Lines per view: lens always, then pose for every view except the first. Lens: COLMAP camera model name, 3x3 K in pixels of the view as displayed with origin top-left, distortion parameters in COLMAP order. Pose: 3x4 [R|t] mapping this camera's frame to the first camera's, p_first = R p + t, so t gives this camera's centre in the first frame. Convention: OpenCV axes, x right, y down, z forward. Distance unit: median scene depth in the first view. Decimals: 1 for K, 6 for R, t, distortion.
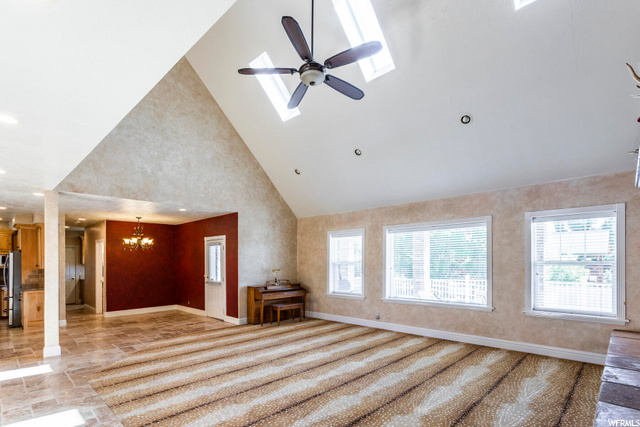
lens RADIAL K [[313.8, 0, 320.0], [0, 313.8, 213.5], [0, 0, 1]] dist [-0.000099, 0.000184]
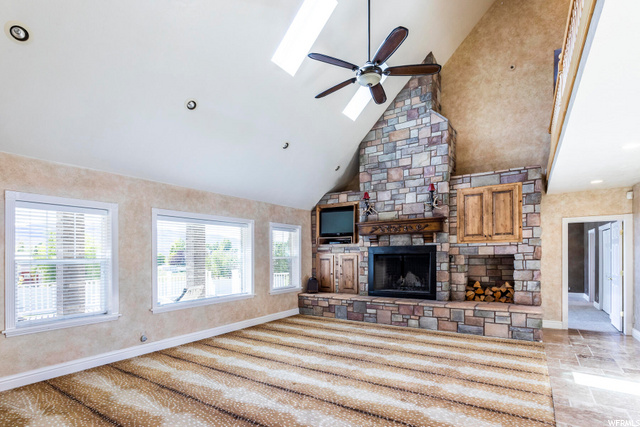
lens RADIAL K [[313.8, 0, 320.0], [0, 313.8, 213.5], [0, 0, 1]] dist [-0.000099, 0.000184]
pose [[-0.177677, 0.134446, 0.974862, -0.609090], [-0.142150, 0.976728, -0.160611, 0.122345], [-0.973768, -0.167114, -0.154430, 0.800140]]
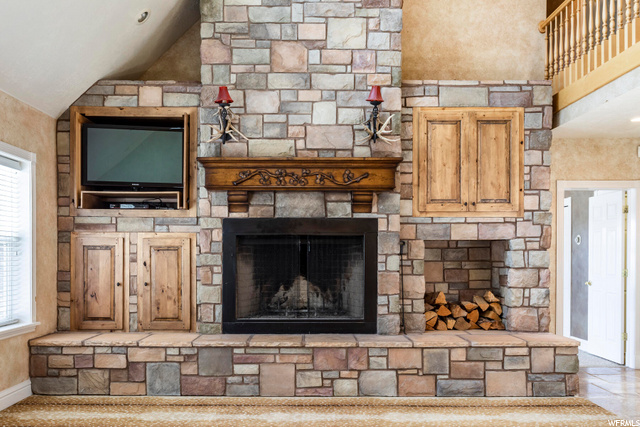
lens RADIAL K [[600.7, 0, 320.0], [0, 600.7, 213.5], [0, 0, 1]] dist [0.003958, 0.005714]
pose [[-0.683619, 0.051432, 0.728025, -0.276520], [-0.112009, 0.978303, -0.174290, 0.168605], [-0.721193, -0.200693, -0.663026, 0.933279]]
